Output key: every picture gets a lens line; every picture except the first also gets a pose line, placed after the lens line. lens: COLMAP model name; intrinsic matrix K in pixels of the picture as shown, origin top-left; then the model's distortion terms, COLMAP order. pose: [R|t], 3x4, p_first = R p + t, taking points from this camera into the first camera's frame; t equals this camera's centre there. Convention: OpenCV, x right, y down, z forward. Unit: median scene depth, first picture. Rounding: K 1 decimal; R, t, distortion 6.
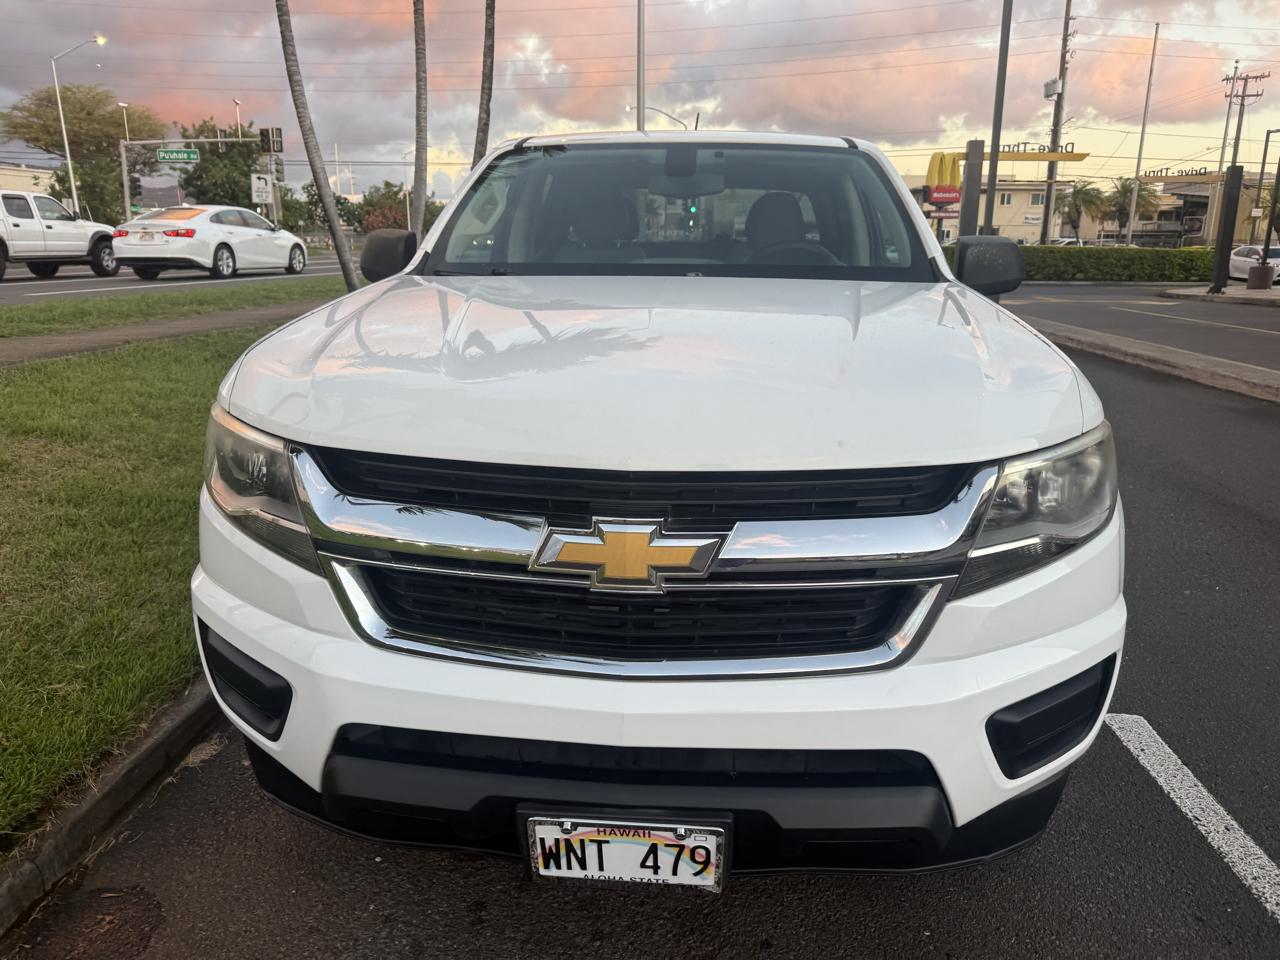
lens RADIAL K [[909.0, 0, 646.7], [0, 909.0, 490.6], [0, 0, 1]] dist [0.028279, -0.041376]
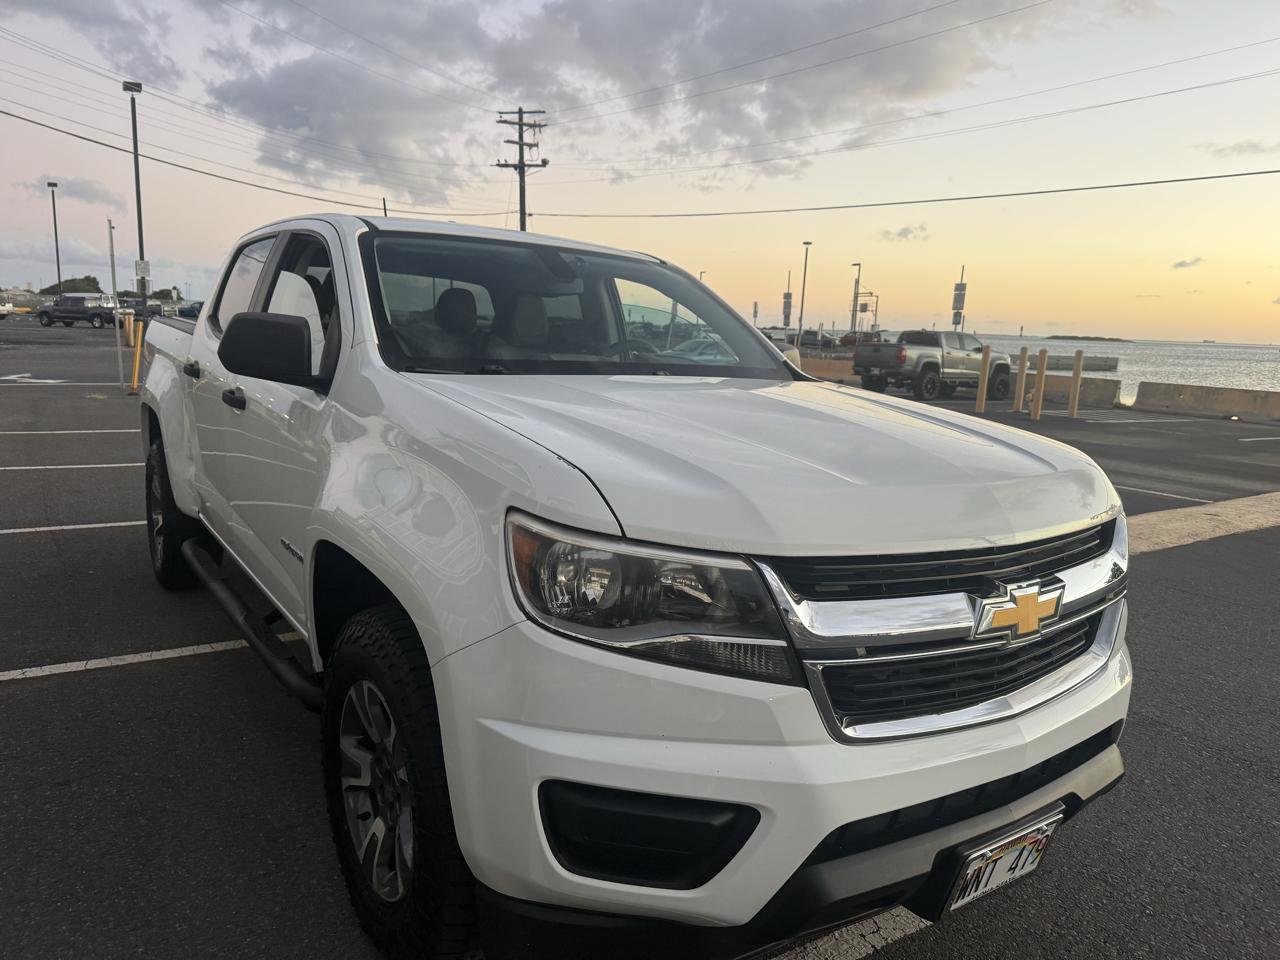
lens RADIAL K [[909.0, 0, 625.3], [0, 909.0, 485.1], [0, 0, 1]] dist [0.028279, -0.041376]
pose [[0.787728, -0.069720, 0.612066, -1.099823], [0.119786, 0.991946, -0.041173, -0.106215], [-0.604265, 0.105749, 0.789734, 0.303092]]
